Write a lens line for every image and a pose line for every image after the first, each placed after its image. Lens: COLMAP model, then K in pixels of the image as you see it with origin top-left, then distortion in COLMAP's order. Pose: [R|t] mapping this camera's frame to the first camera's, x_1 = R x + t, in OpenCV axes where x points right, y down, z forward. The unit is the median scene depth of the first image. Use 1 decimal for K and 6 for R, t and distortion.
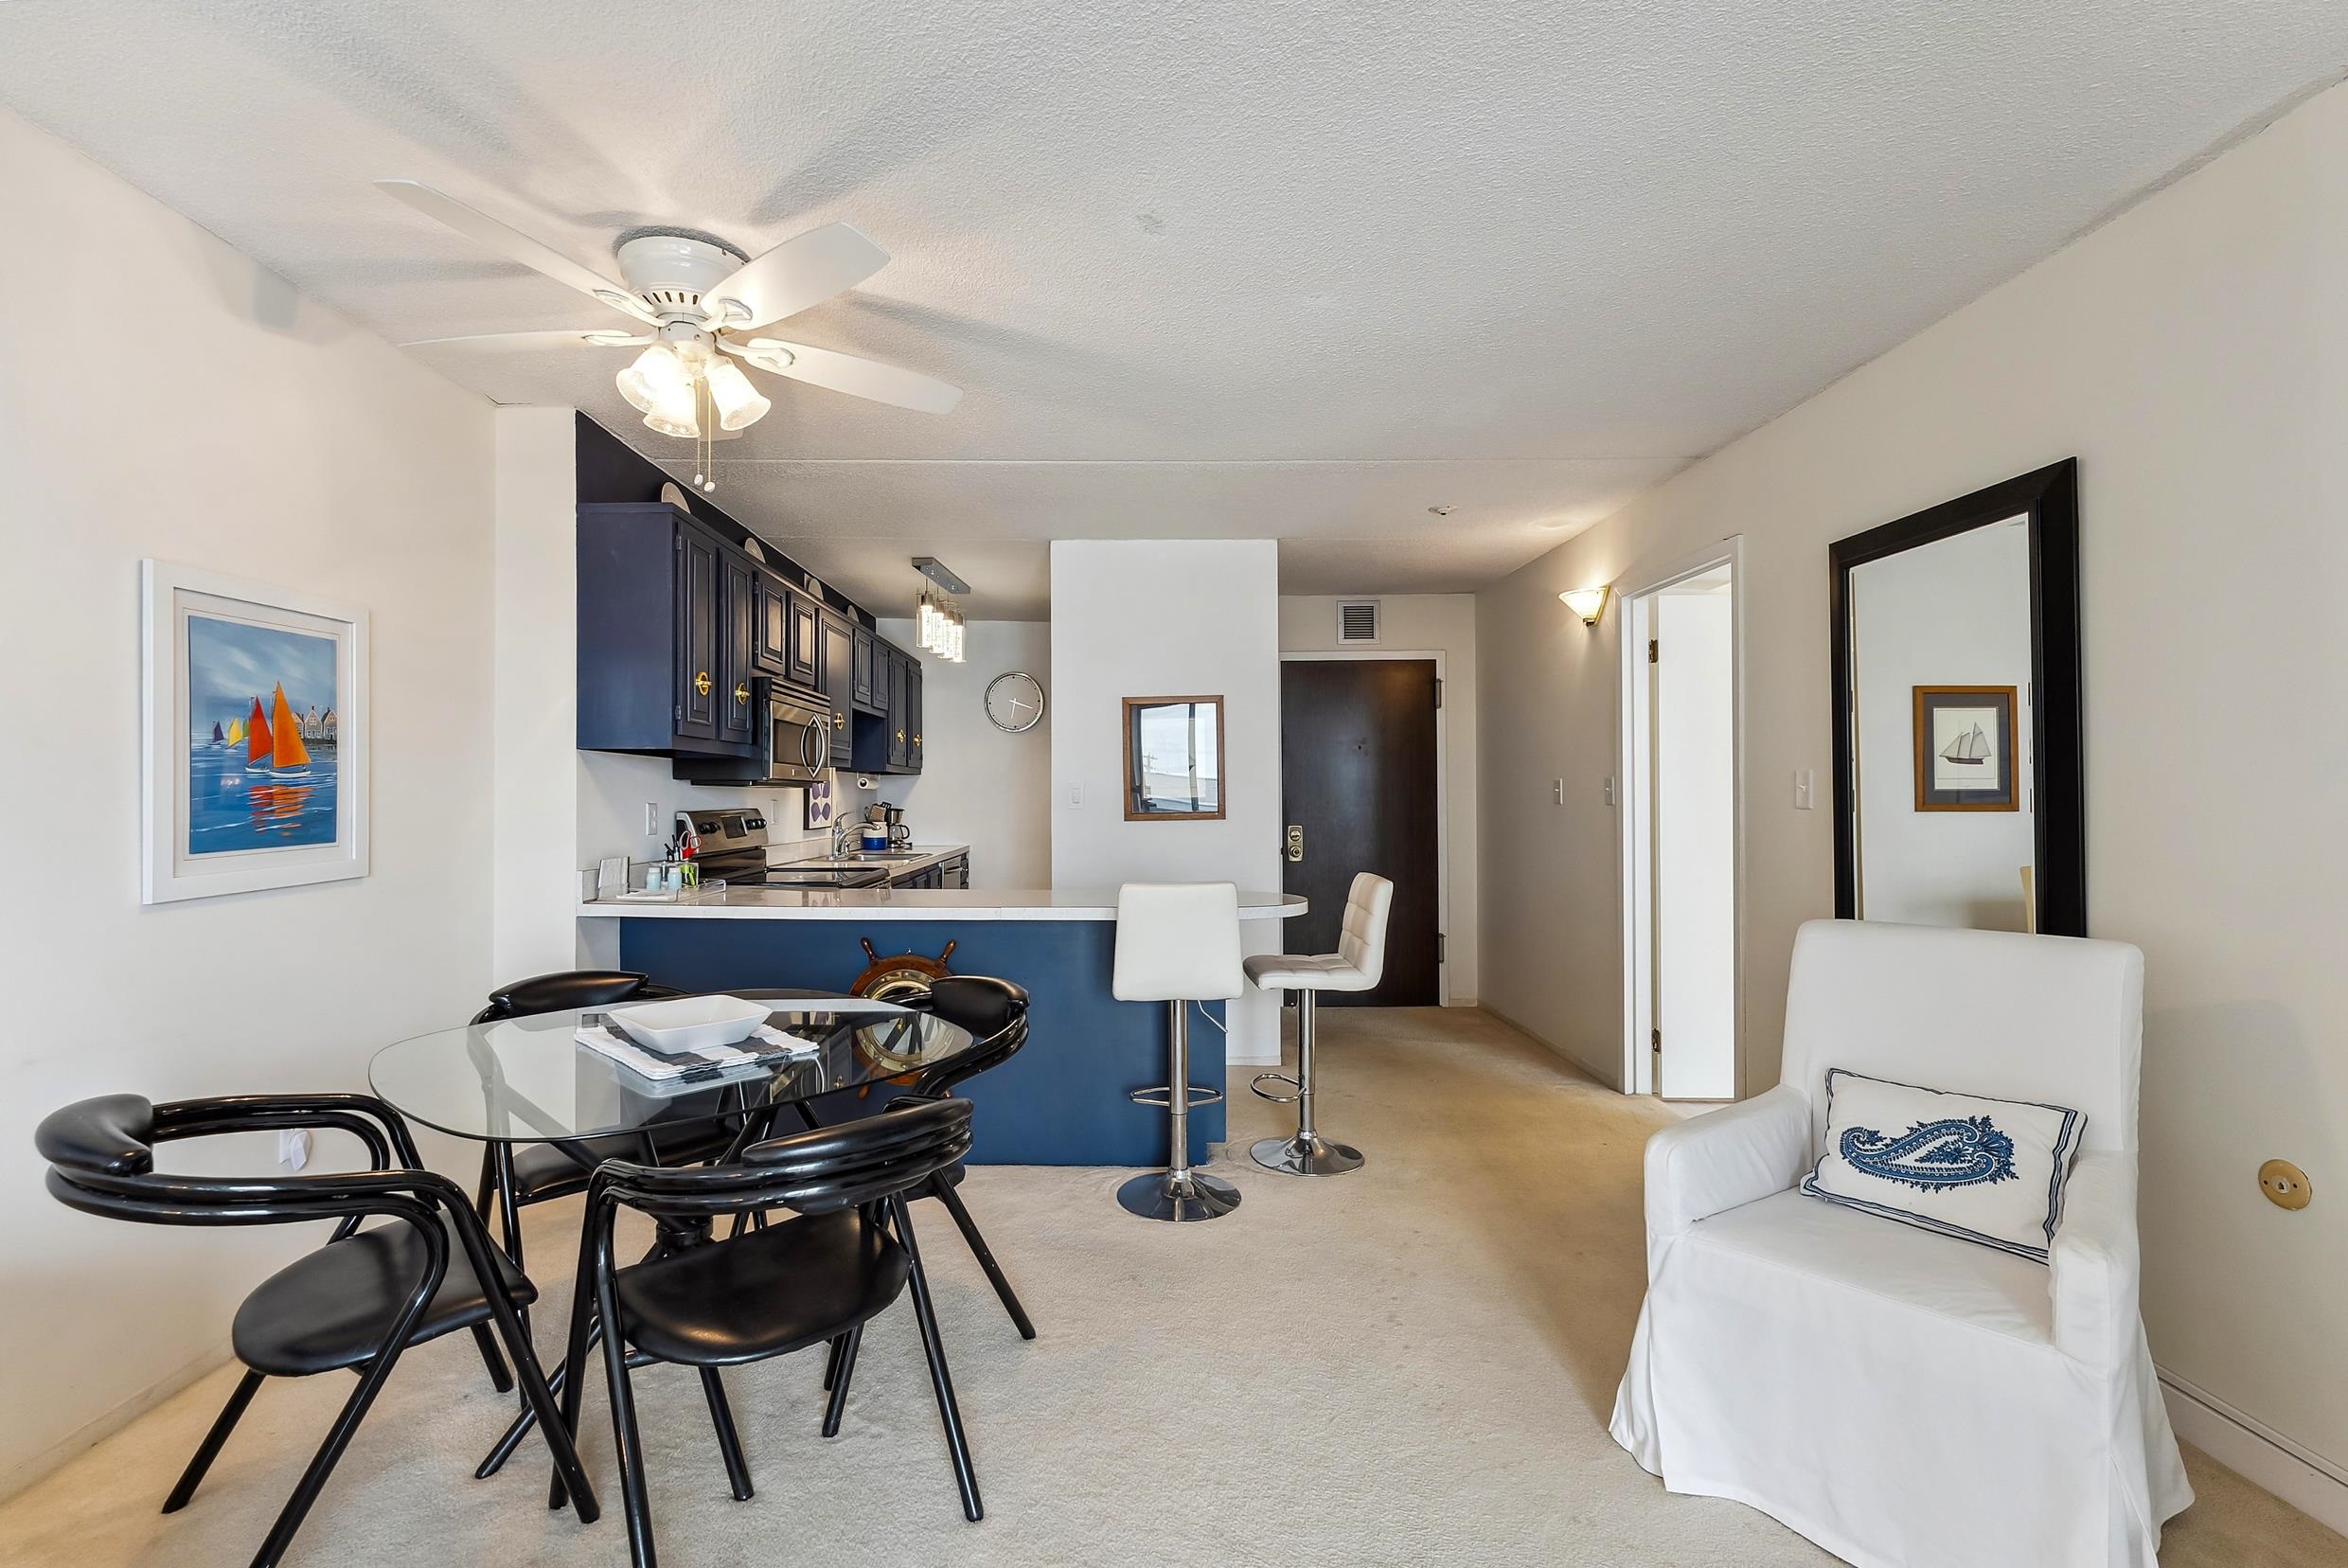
lens RADIAL K [[1025.2, 0, 1109.0], [0, 1025.2, 785.0], [0, 0, 1]] dist [-0.002990, -0.000305]
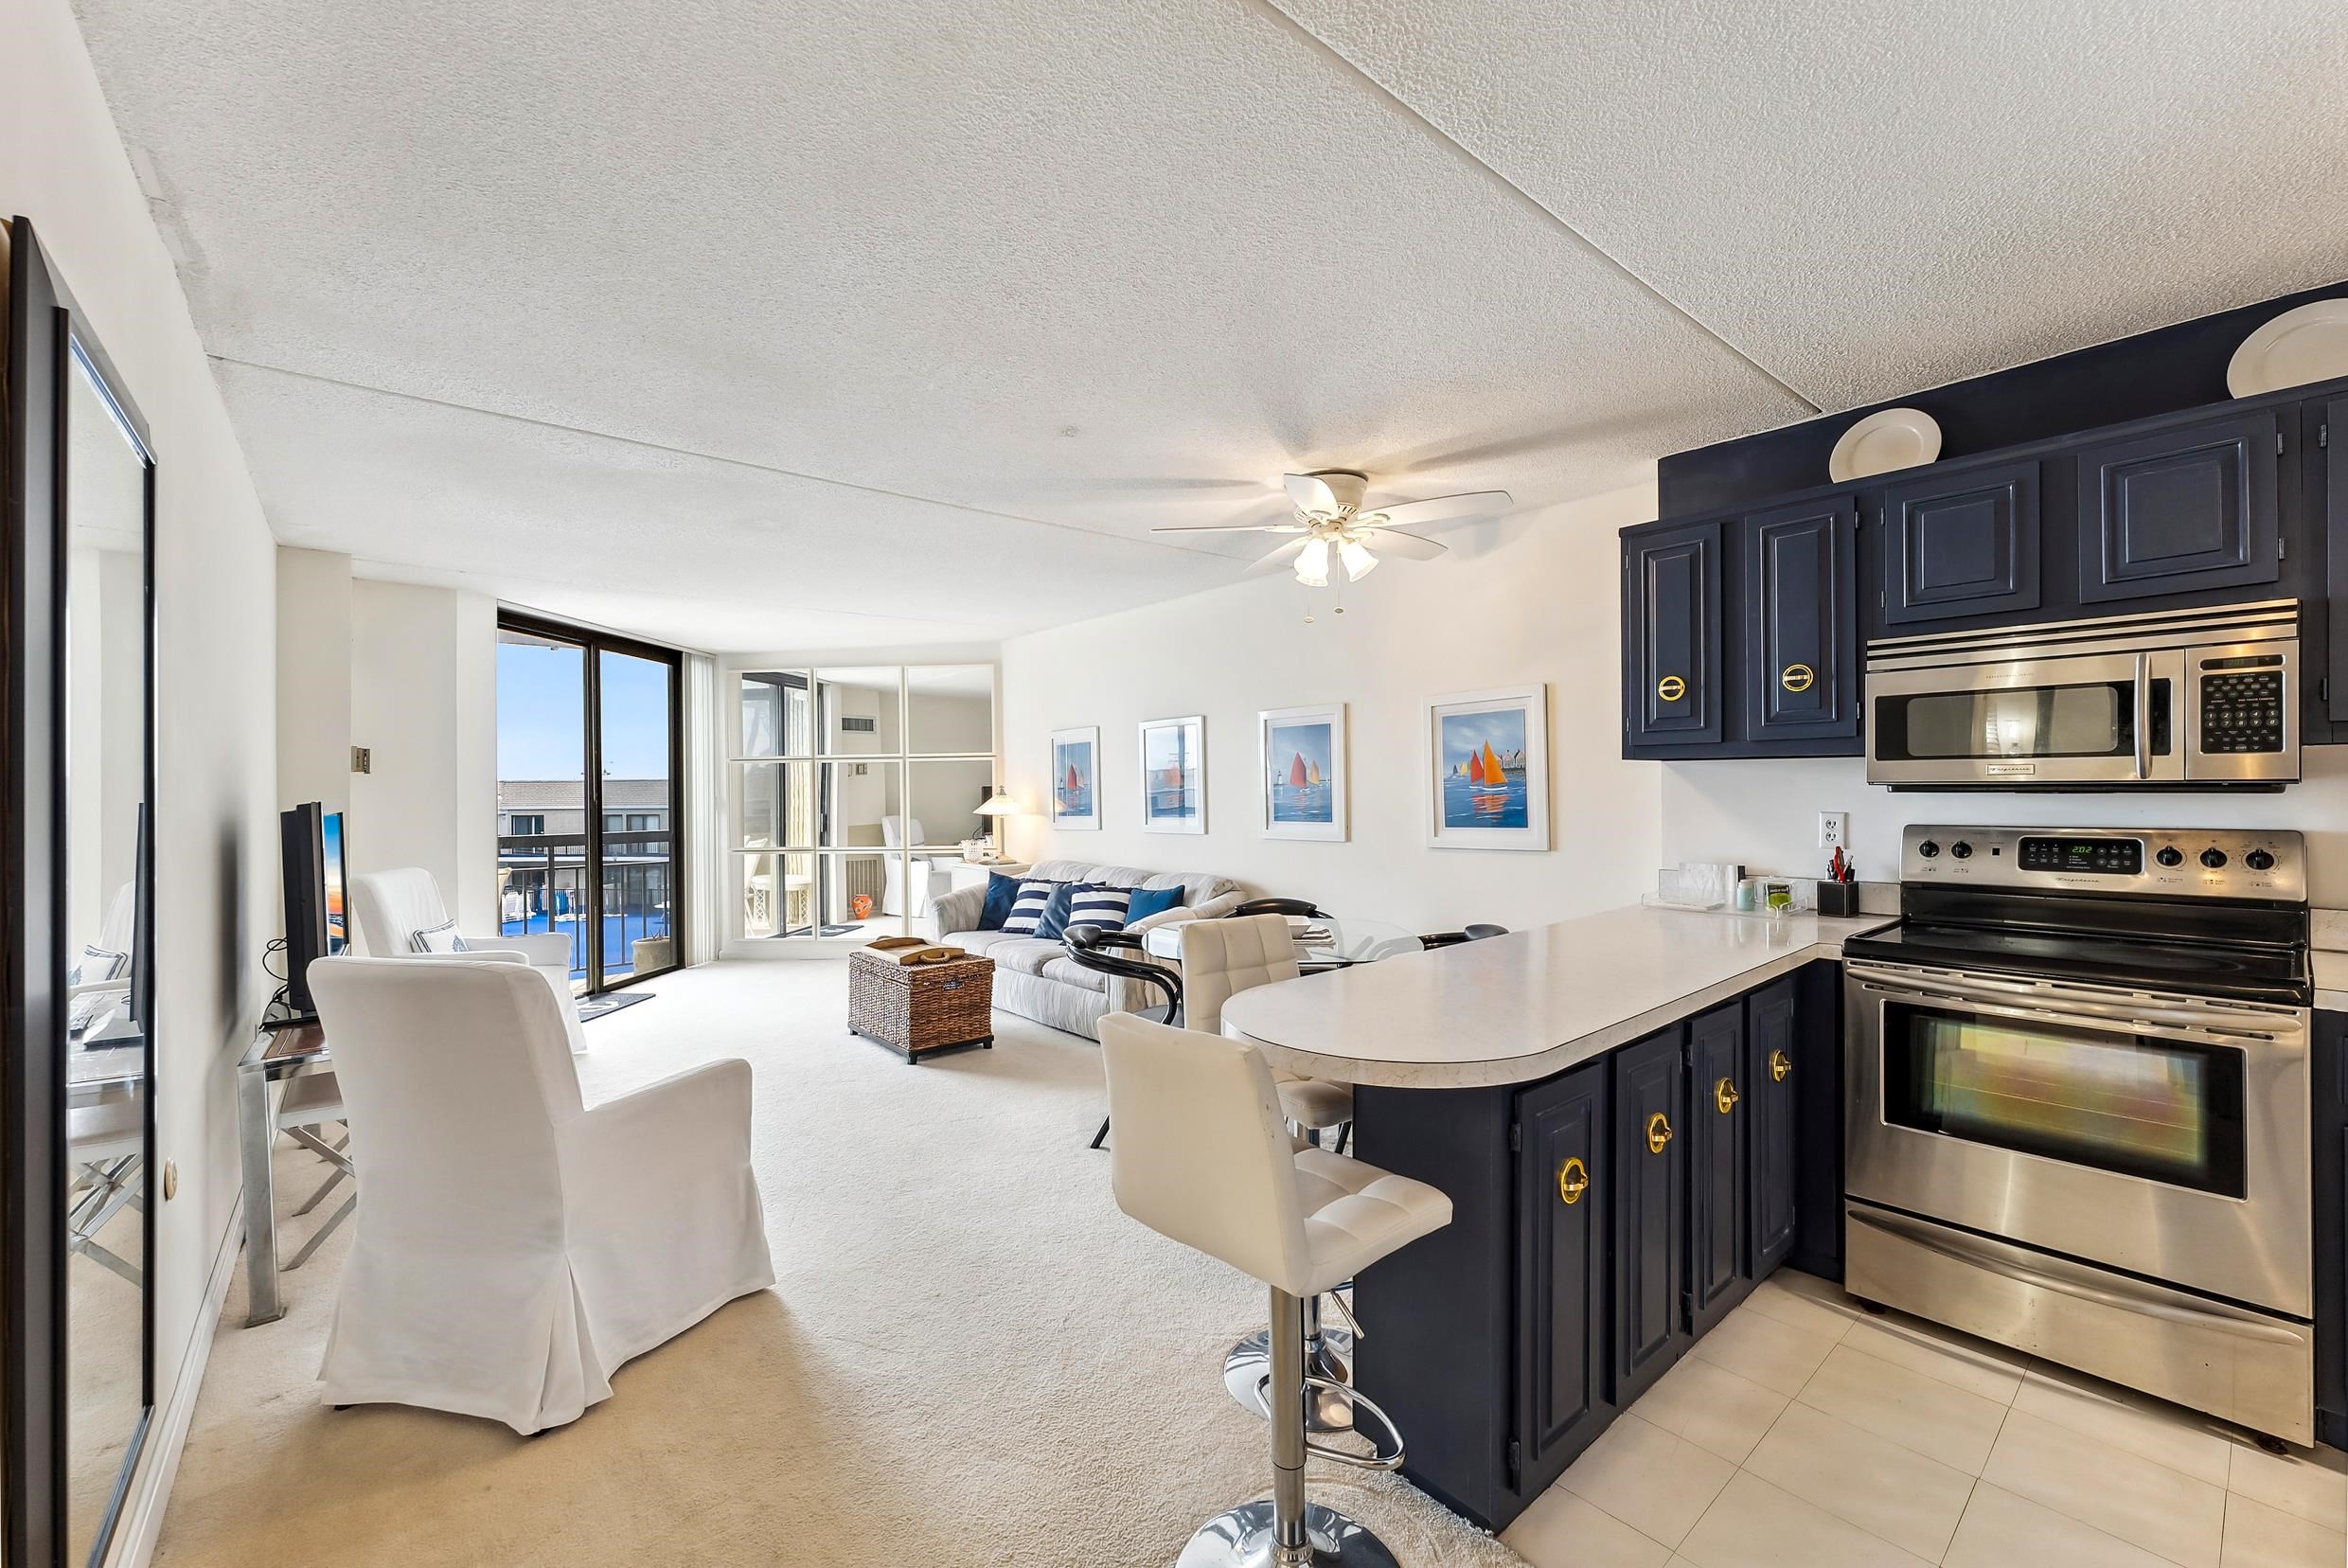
lens RADIAL K [[926.8, 0, 1201.8], [0, 926.8, 785.9], [0, 0, 1]] dist [-0.000047, -0.000021]
pose [[-0.728619, 0.009402, -0.684855, 0.508530], [0.019726, 0.999779, -0.007261, -0.009546], [0.684635, -0.018800, -0.728643, 1.290674]]
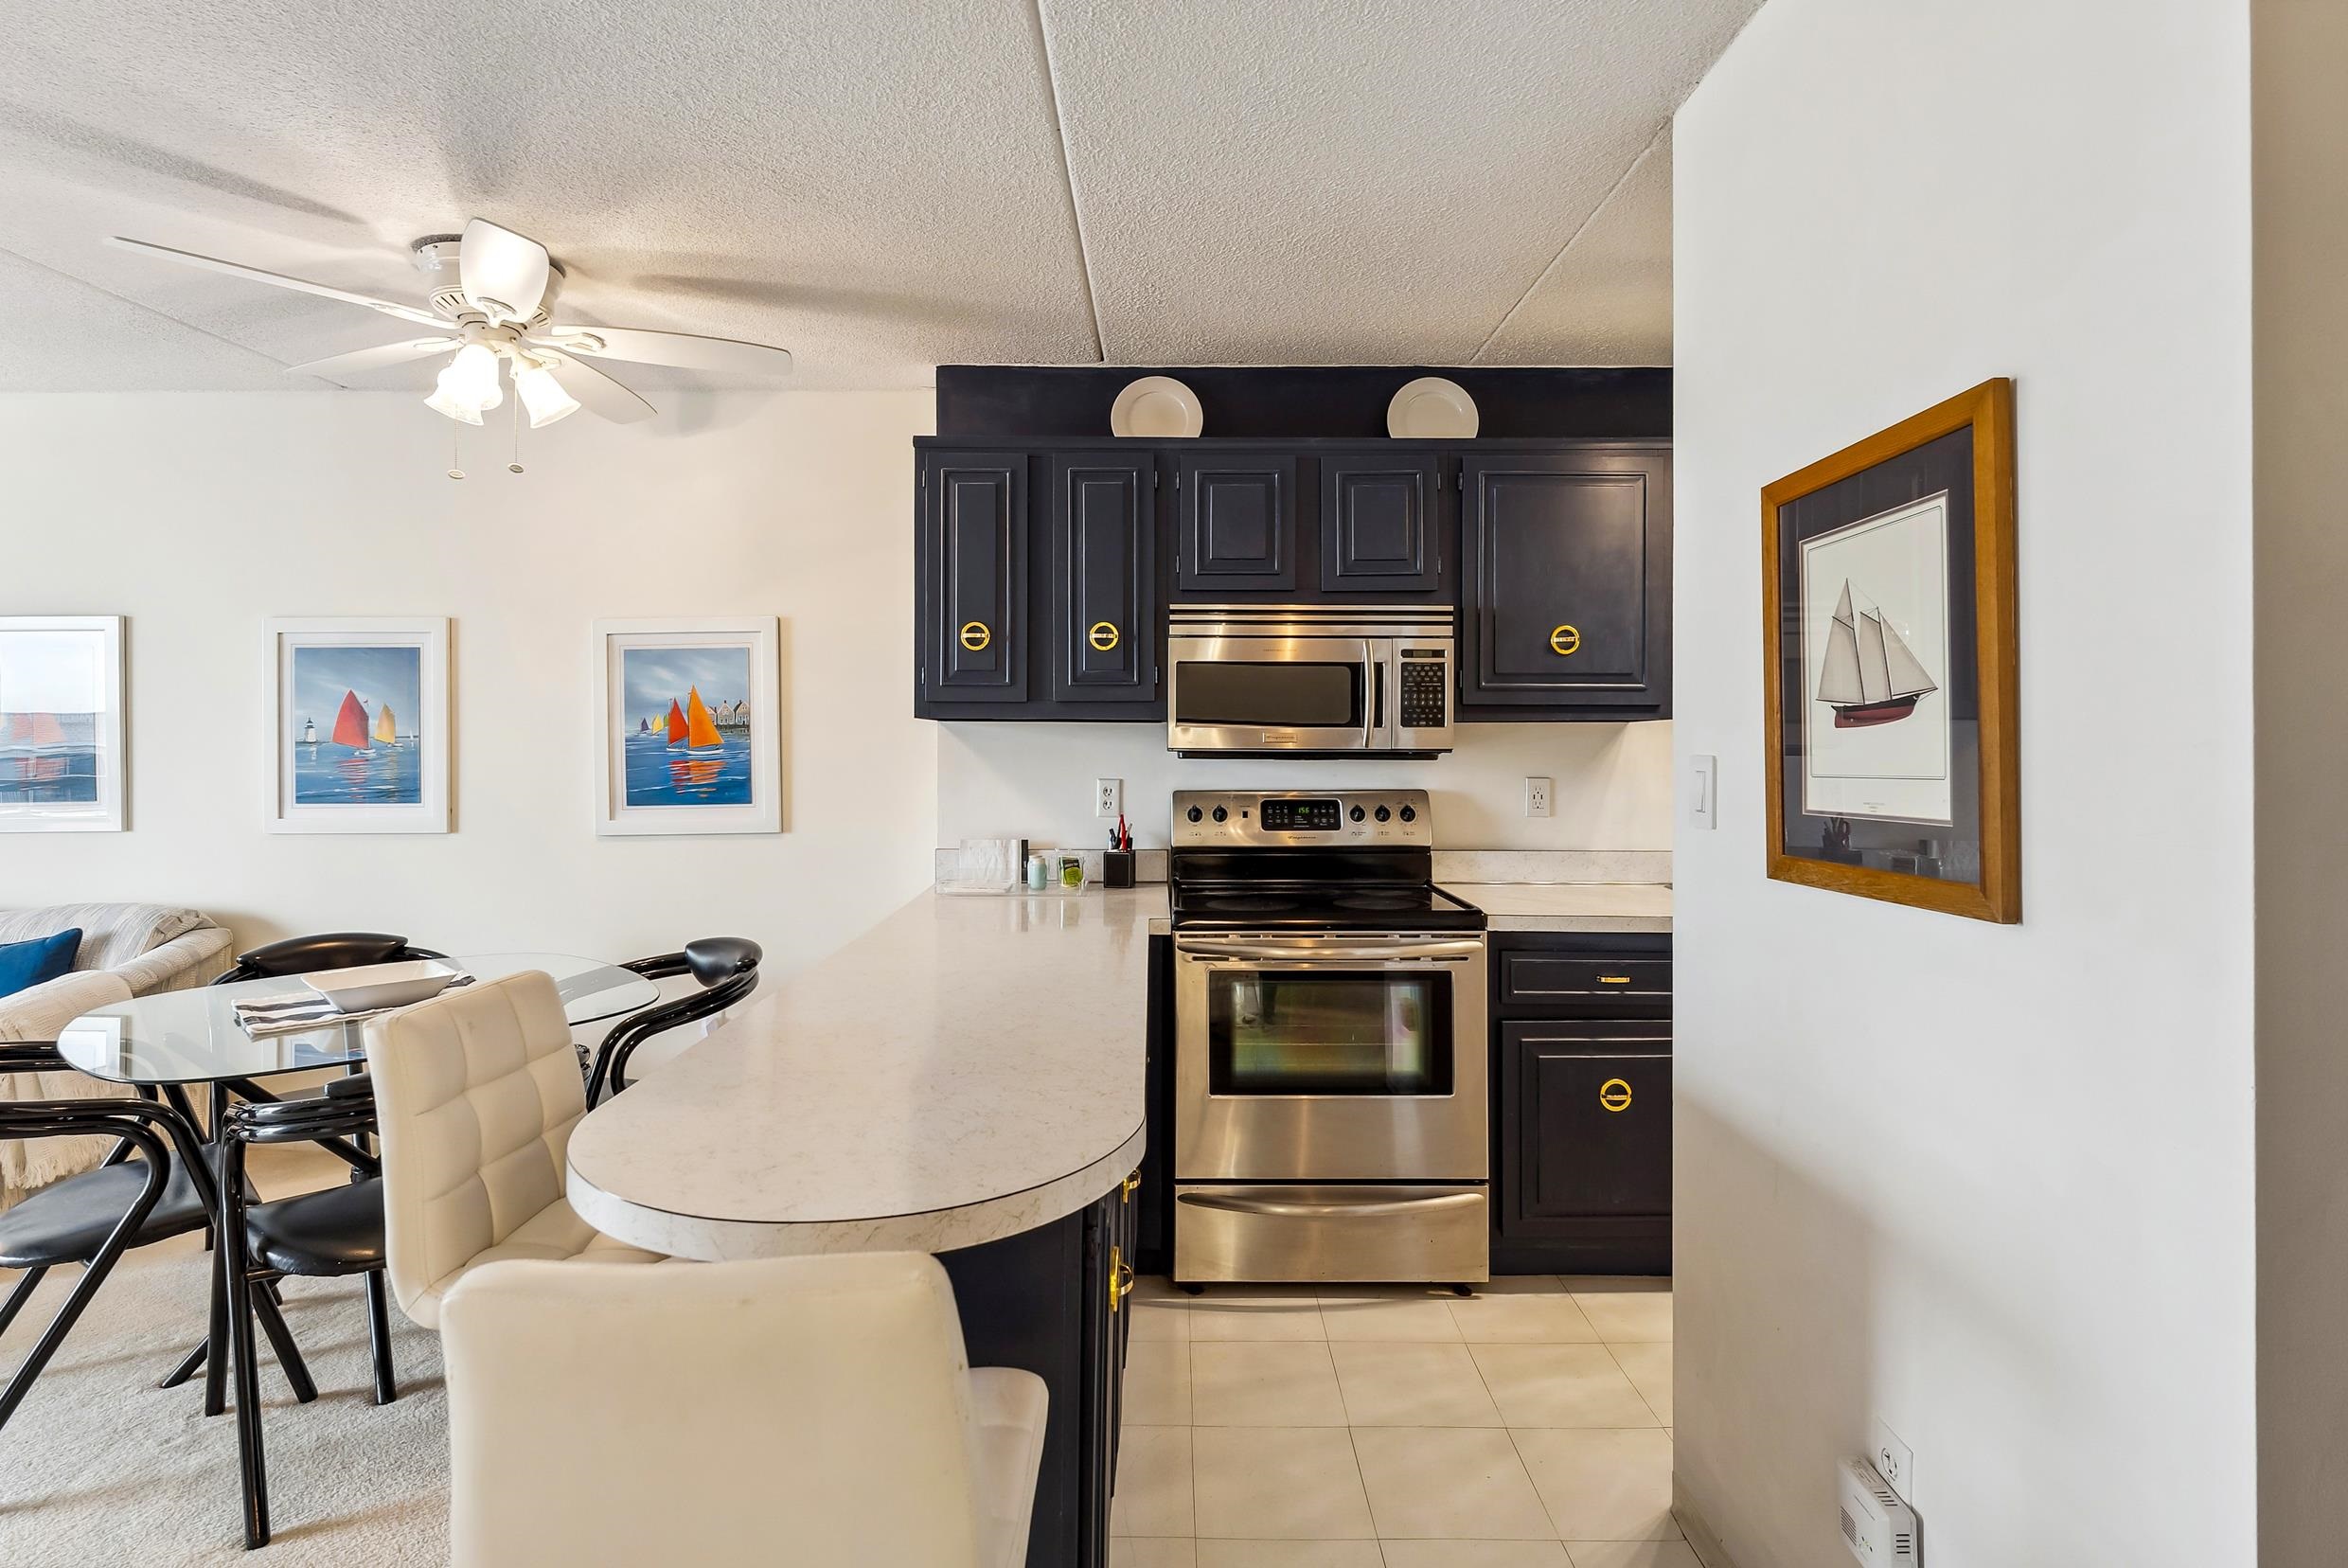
lens RADIAL K [[1096.8, 0, 1174.4], [0, 1096.8, 740.0], [0, 0, 1]] dist [-0.001591, -0.000348]
pose [[0.021907, -0.002395, -0.999757, 0.473005], [0.009812, 0.999949, -0.002180, -0.011890], [0.999712, -0.009762, 0.021930, 1.109067]]
